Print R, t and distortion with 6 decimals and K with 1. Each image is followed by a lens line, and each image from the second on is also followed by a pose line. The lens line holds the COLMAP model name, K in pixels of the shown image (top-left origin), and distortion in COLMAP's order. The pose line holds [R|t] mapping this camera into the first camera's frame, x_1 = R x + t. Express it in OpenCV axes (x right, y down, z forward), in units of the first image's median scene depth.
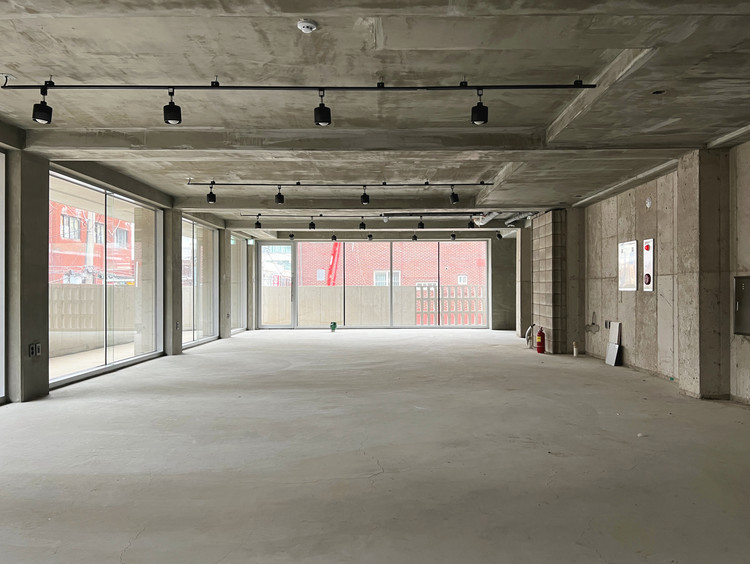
lens RADIAL K [[576.8, 0, 375.6], [0, 576.8, 304.0], [0, 0, 1]] dist [0.043711, -0.046891]
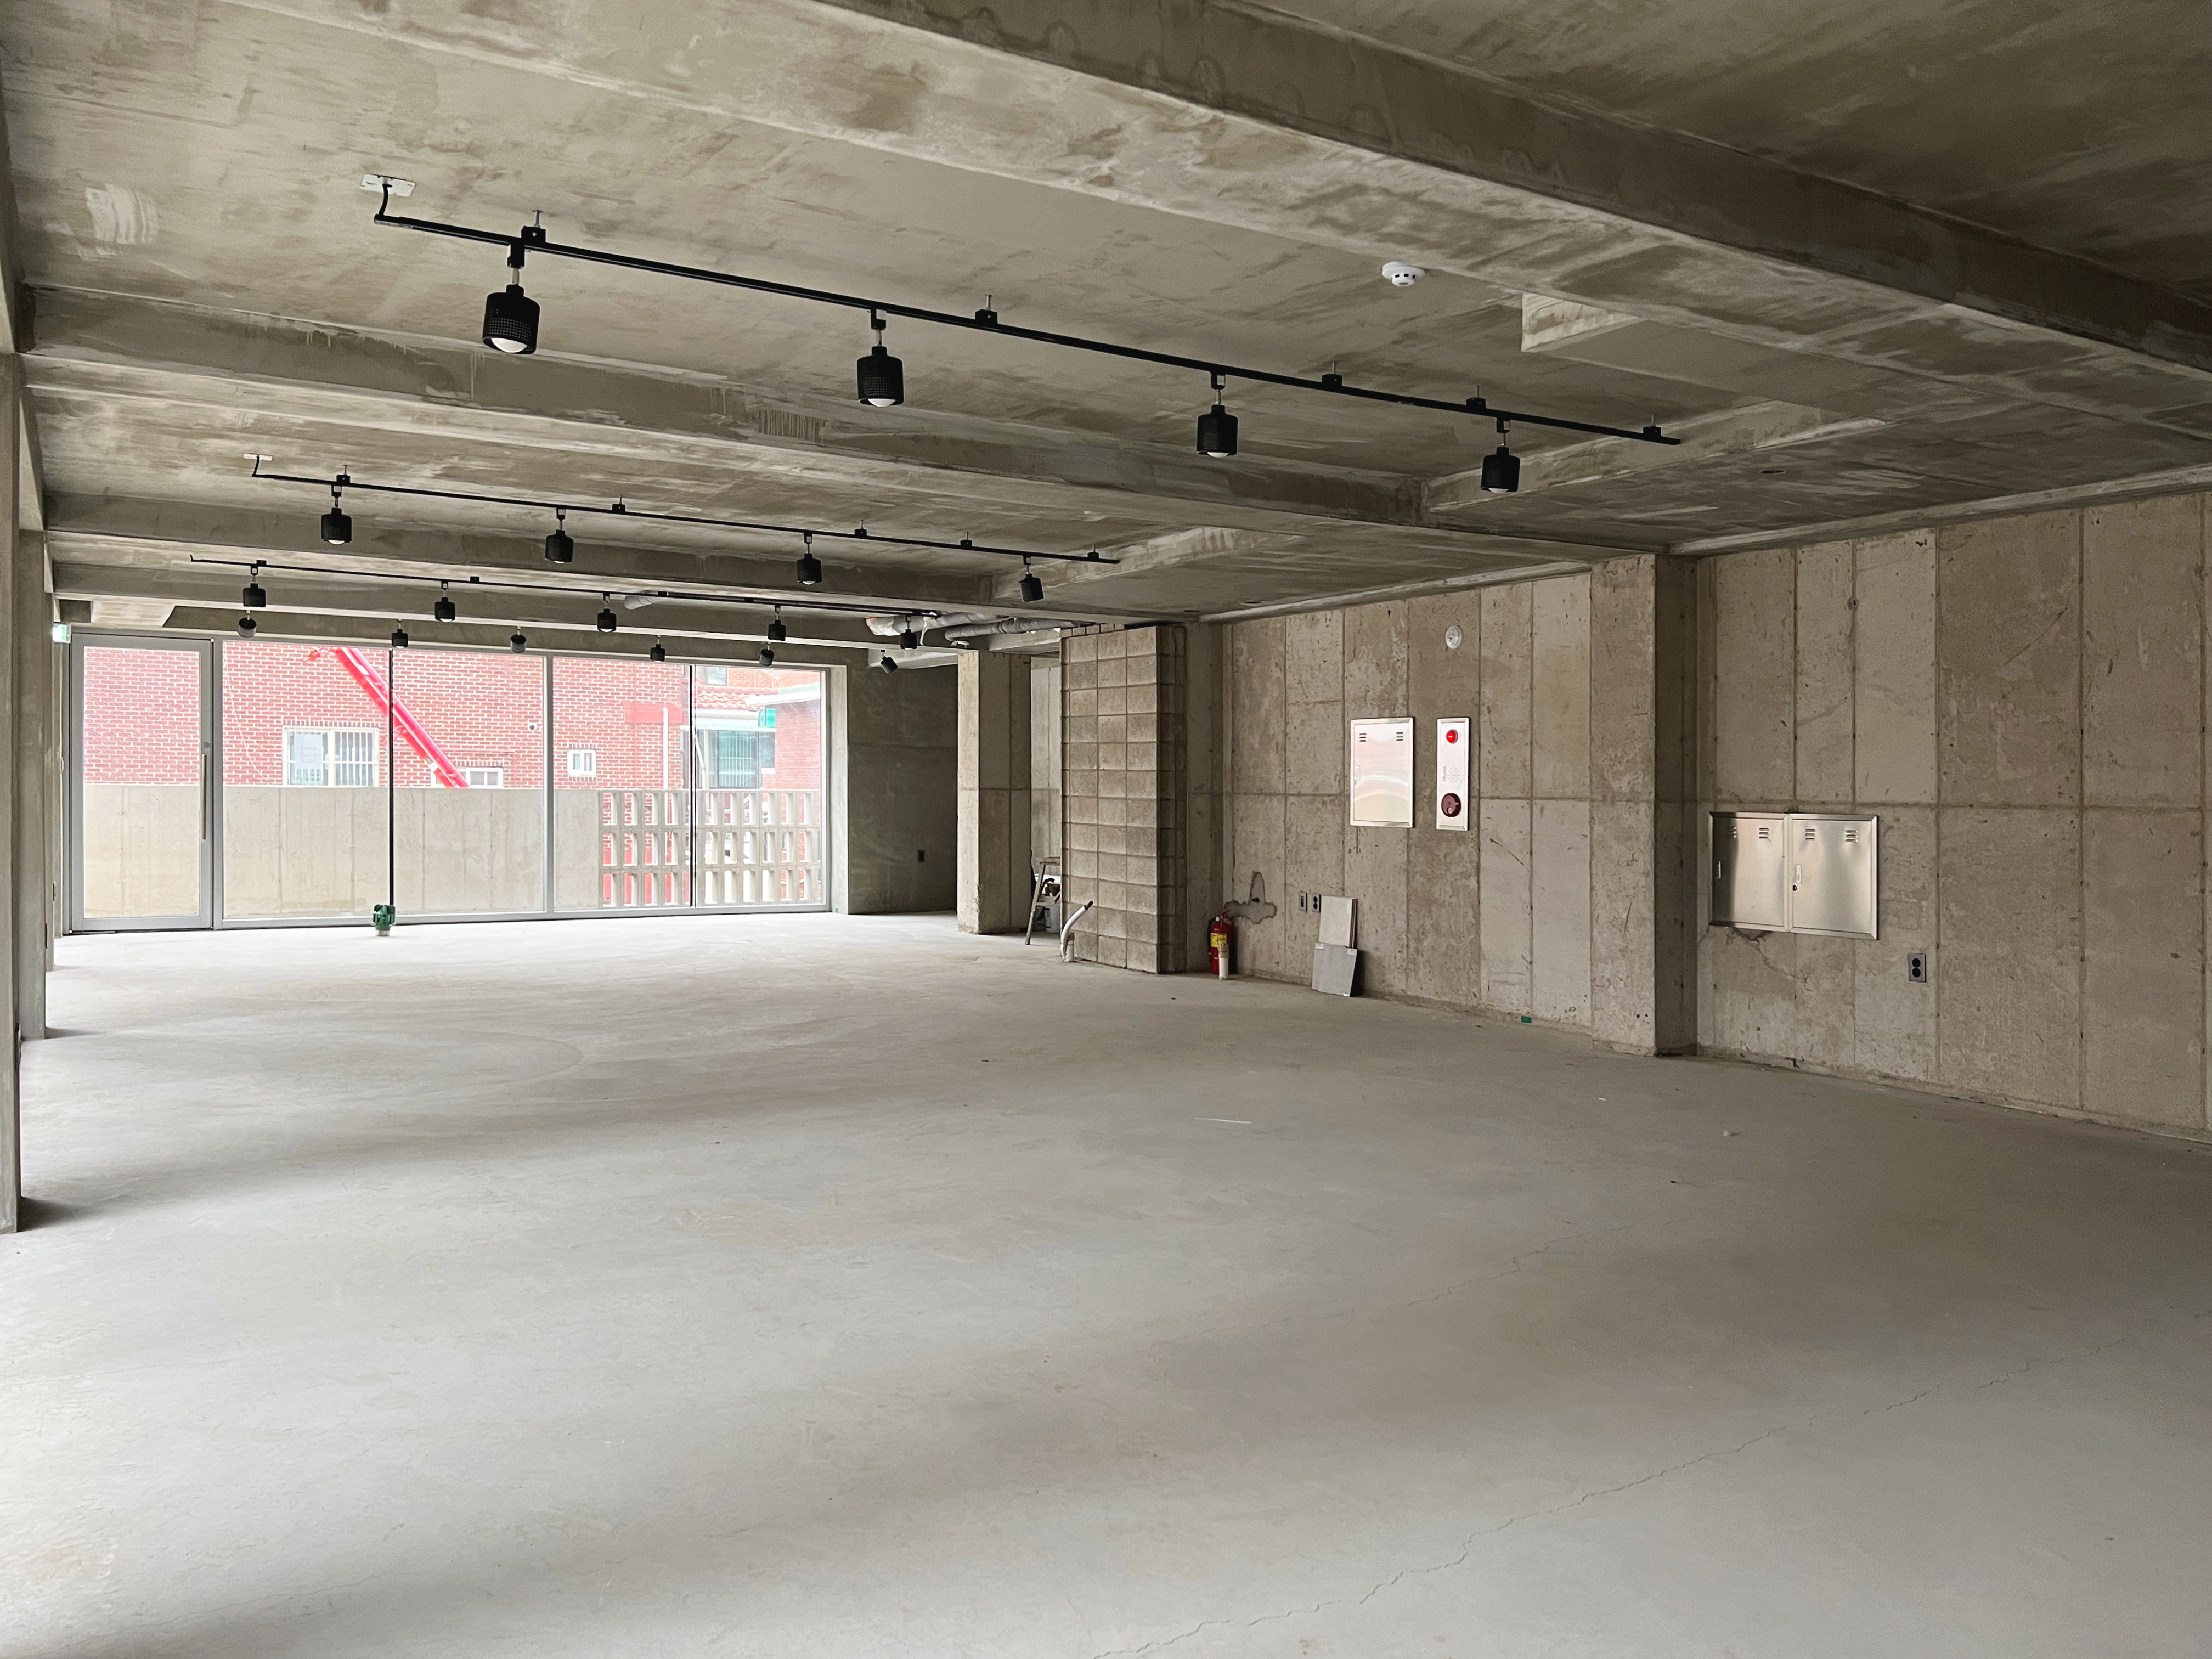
lens RADIAL K [[1662.5, 0, 1106.0], [0, 1662.5, 829.5], [0, 0, 1]] dist [0.092140, -0.153488]
pose [[0.859089, 0.000849, 0.511826, -0.438545], [-0.001639, 0.999998, 0.001093, -0.024118], [-0.511824, -0.001778, 0.859089, 0.006574]]
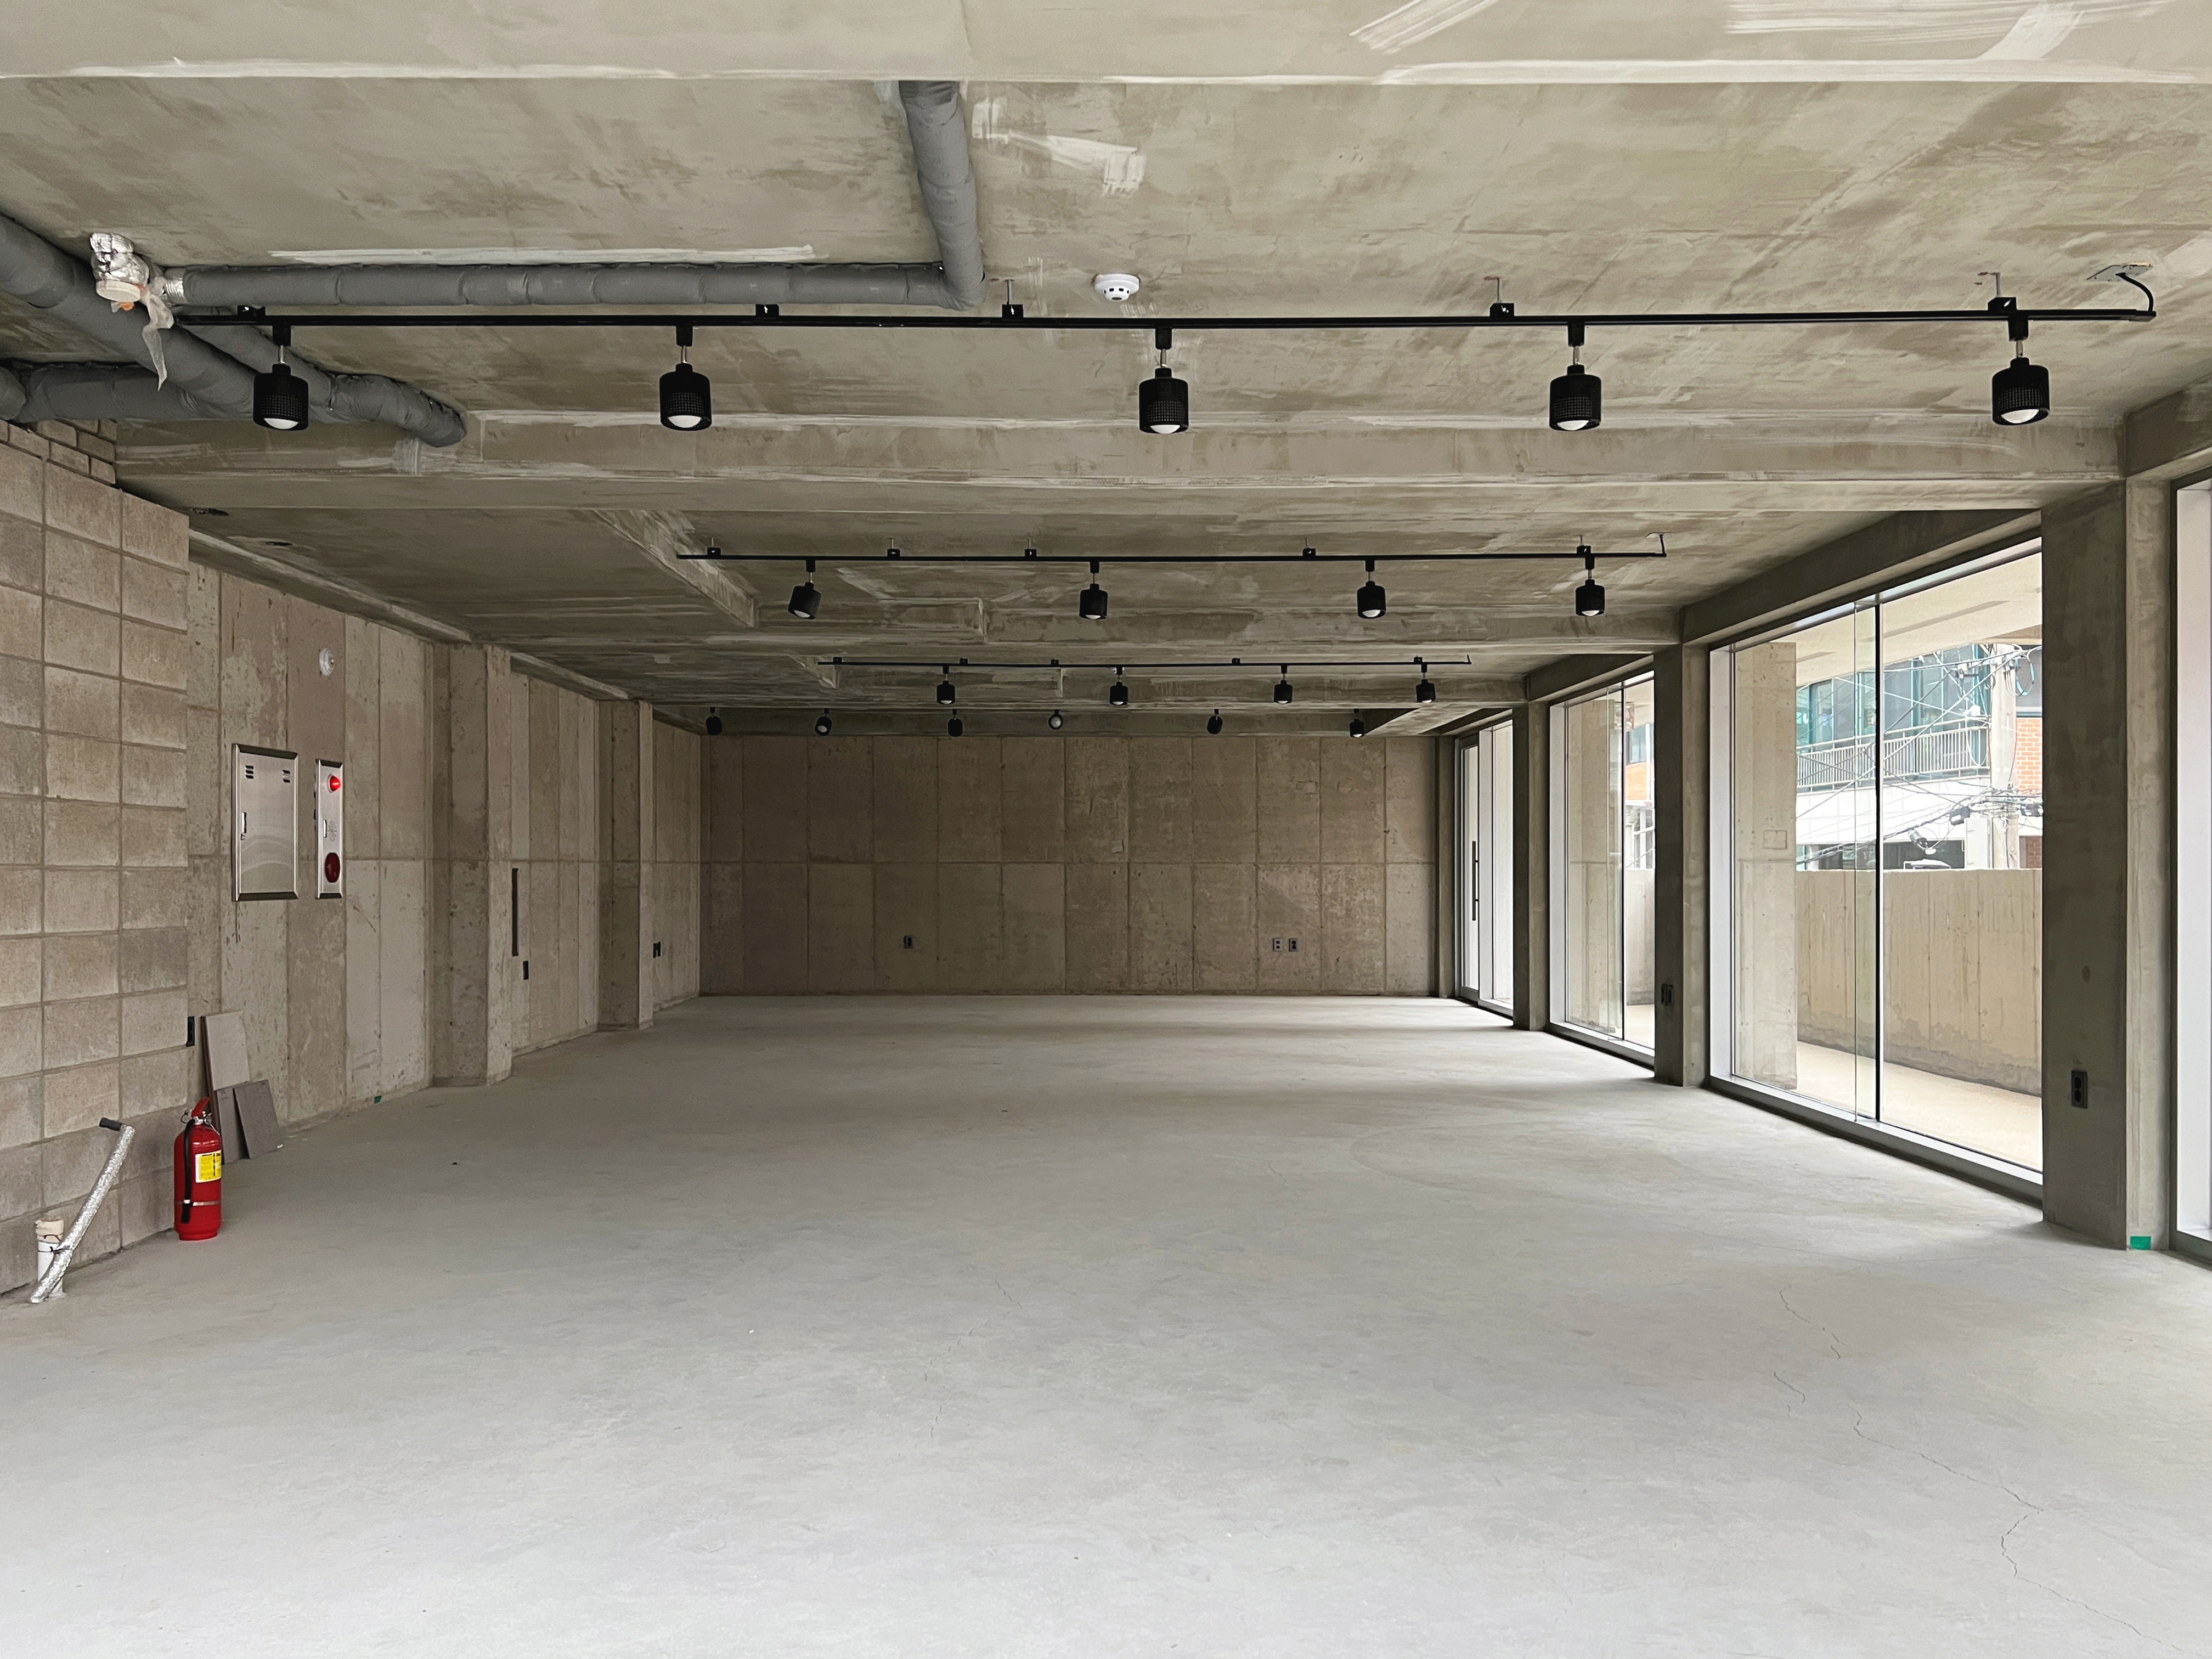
lens RADIAL K [[1662.5, 0, 1106.0], [0, 1662.5, 829.5], [0, 0, 1]] dist [0.092140, -0.153488]
pose [[-0.999988, 0.002190, -0.004303, -0.026503], [0.002169, 0.999986, 0.004885, -0.070771], [0.004314, 0.004876, -0.999979, 2.068683]]
